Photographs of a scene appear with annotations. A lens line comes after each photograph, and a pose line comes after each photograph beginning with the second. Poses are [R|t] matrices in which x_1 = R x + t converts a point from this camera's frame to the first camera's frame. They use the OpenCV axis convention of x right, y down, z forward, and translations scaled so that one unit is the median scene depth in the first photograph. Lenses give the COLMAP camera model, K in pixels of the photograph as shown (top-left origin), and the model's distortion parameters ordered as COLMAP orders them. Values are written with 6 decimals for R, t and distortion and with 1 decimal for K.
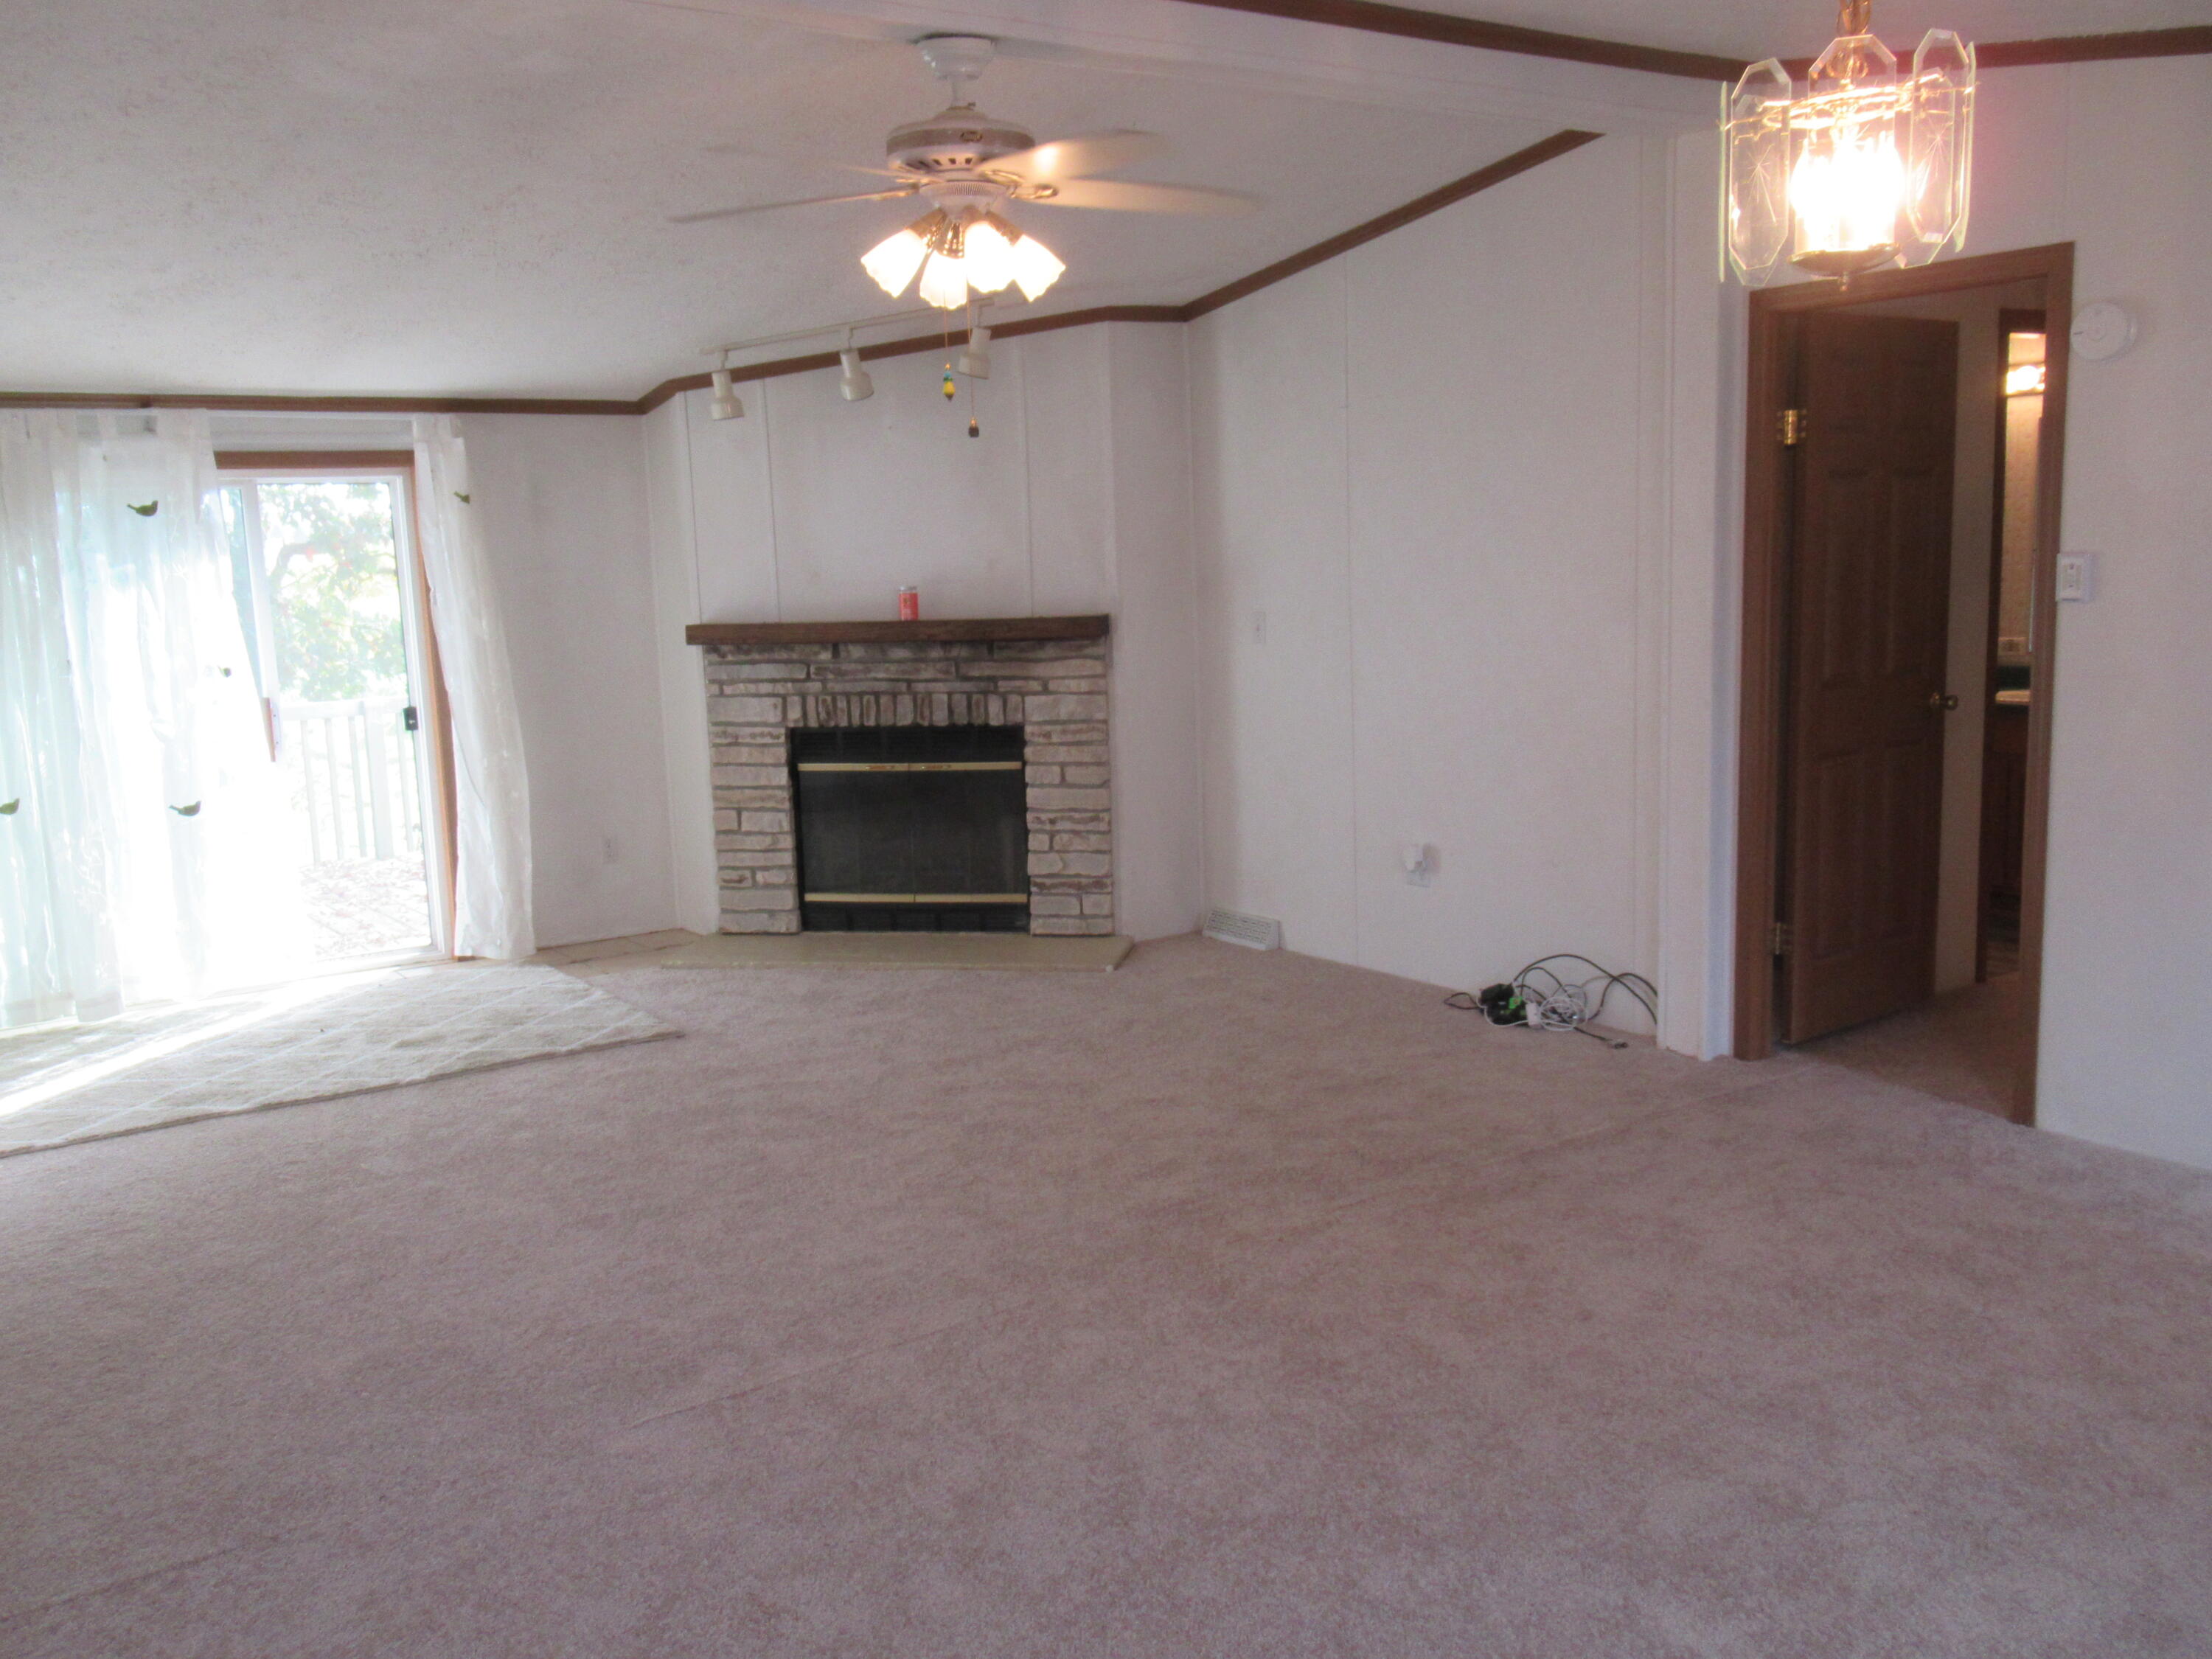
lens RADIAL K [[1943.5, 0, 1106.3], [0, 1943.5, 811.7], [0, 0, 1]] dist [0.050632, -0.033829]
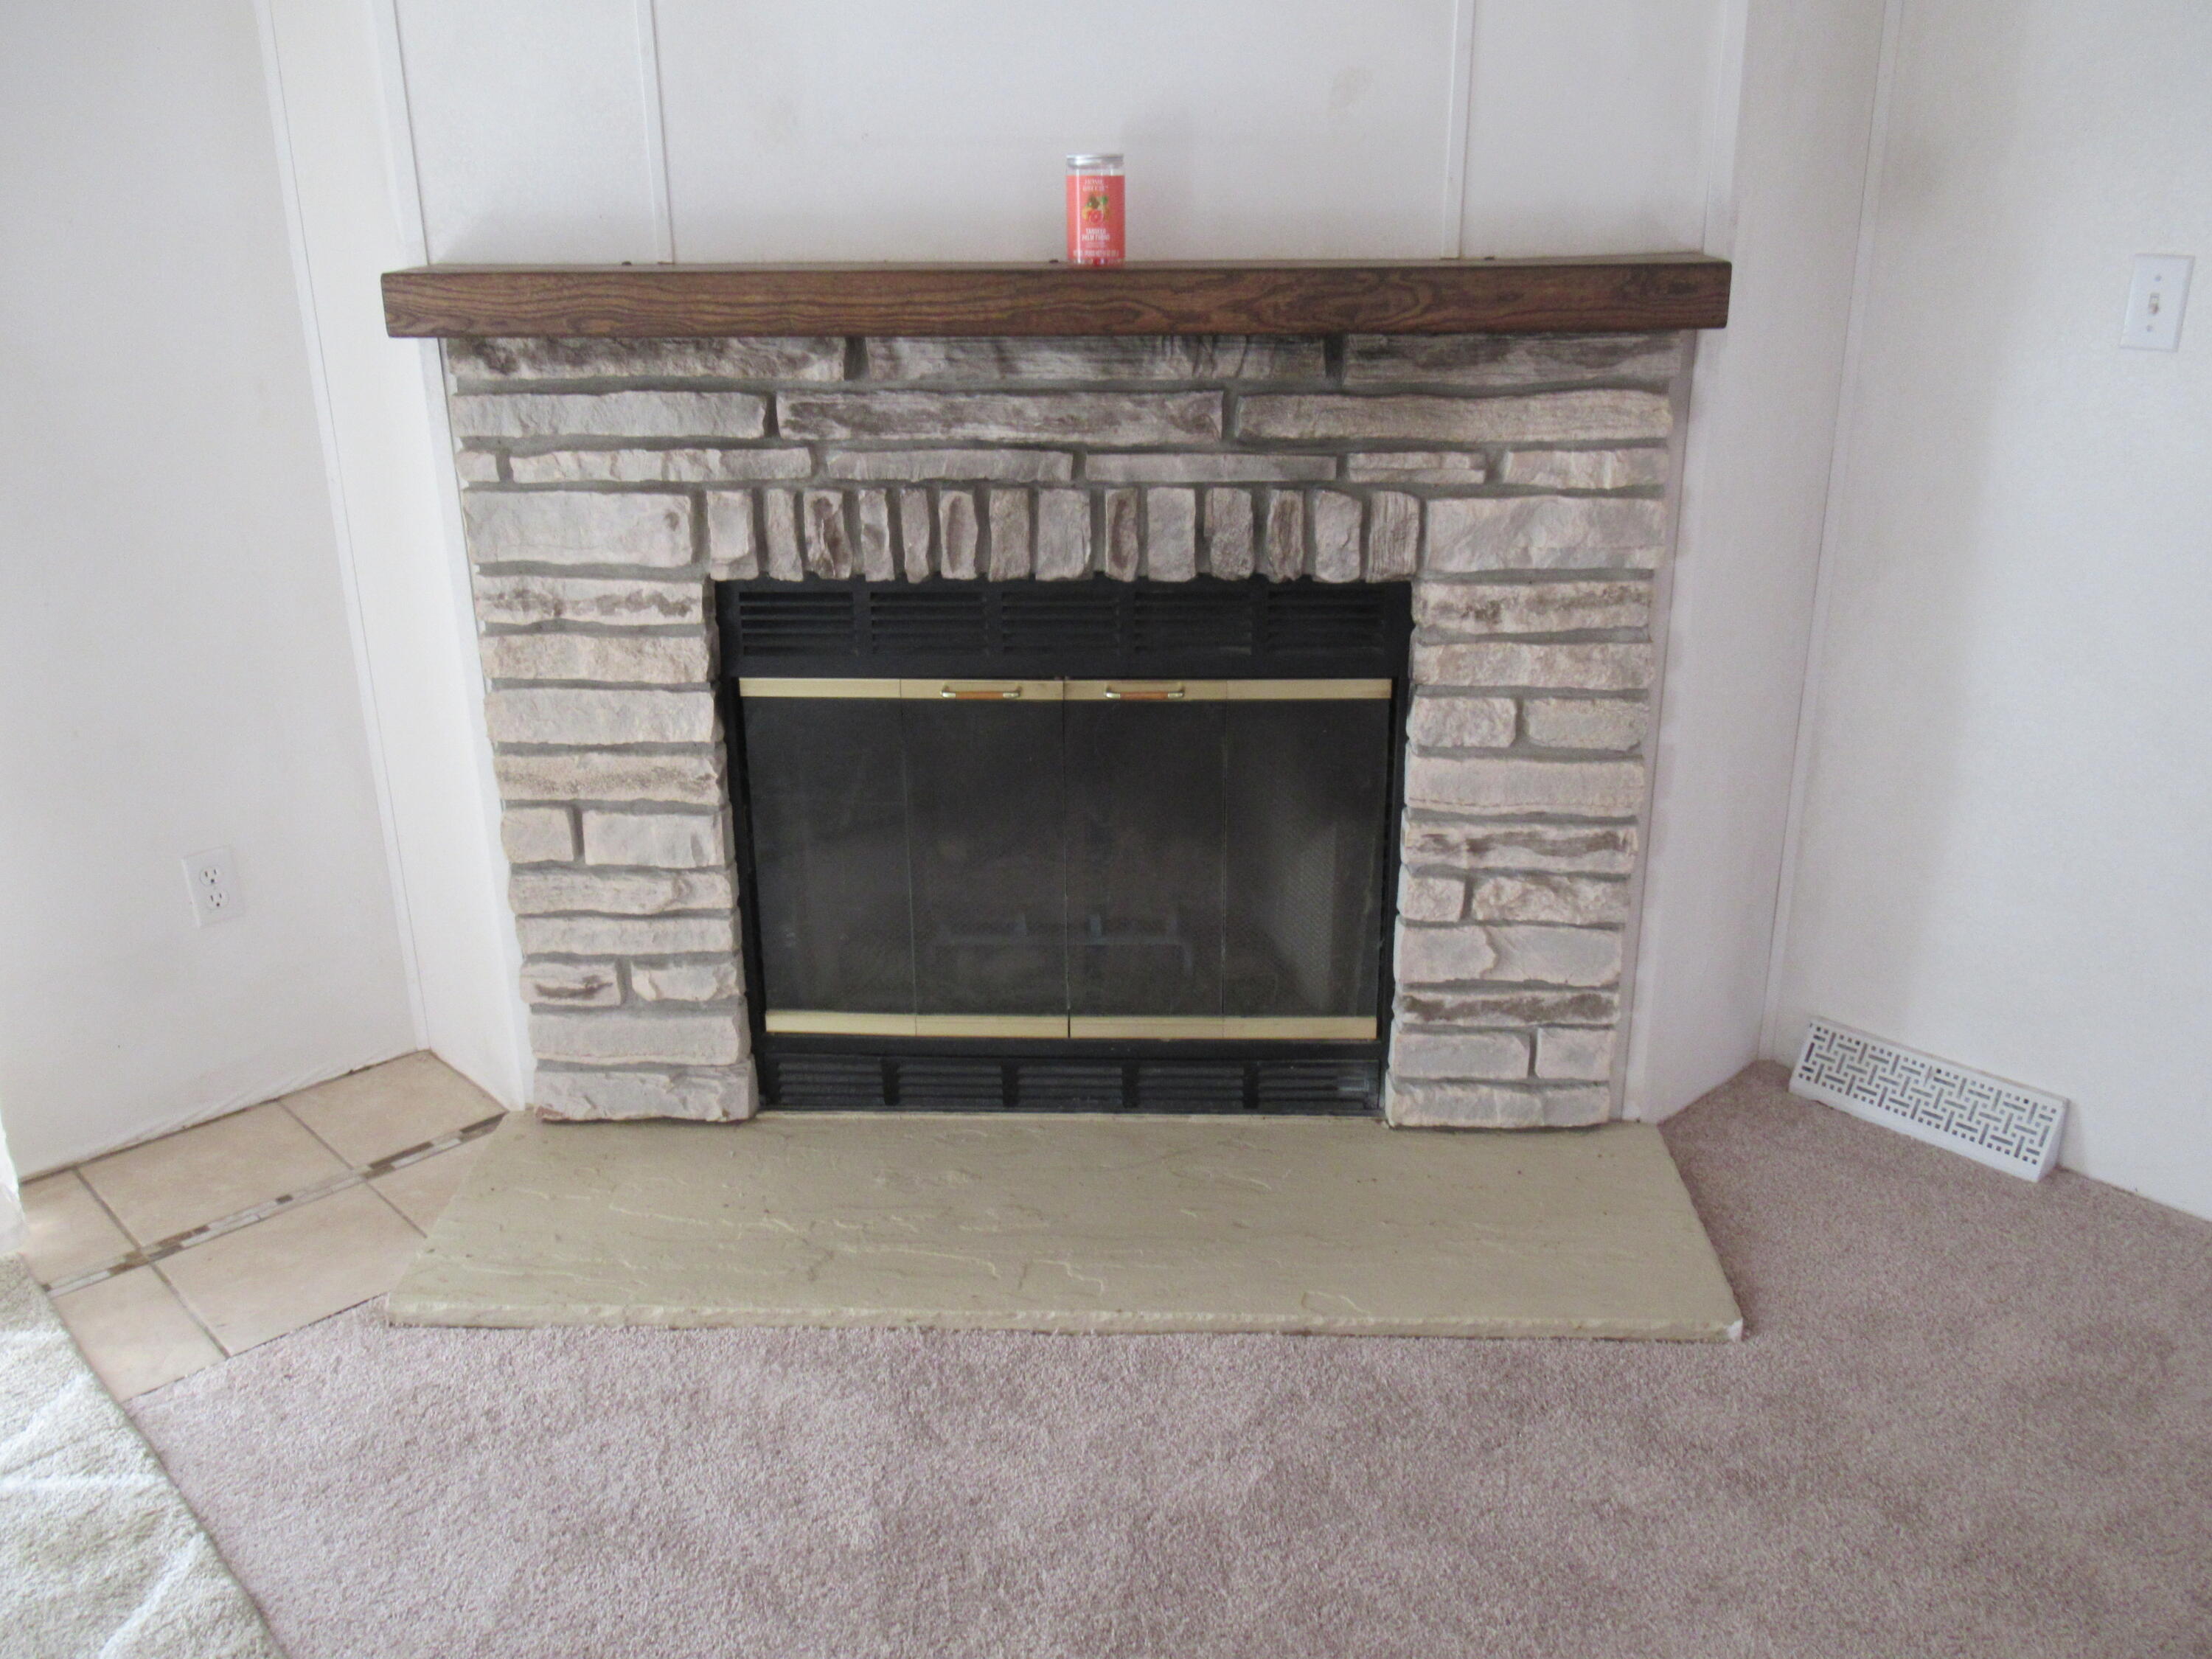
lens RADIAL K [[1919.3, 0, 1112.8], [0, 1919.3, 851.9], [0, 0, 1]] dist [0.006200, -0.021791]
pose [[0.989008, -0.031048, 0.144565, -0.145500], [-0.000047, 0.977639, 0.210289, -0.068681], [-0.147862, -0.207984, 0.966892, 0.657923]]
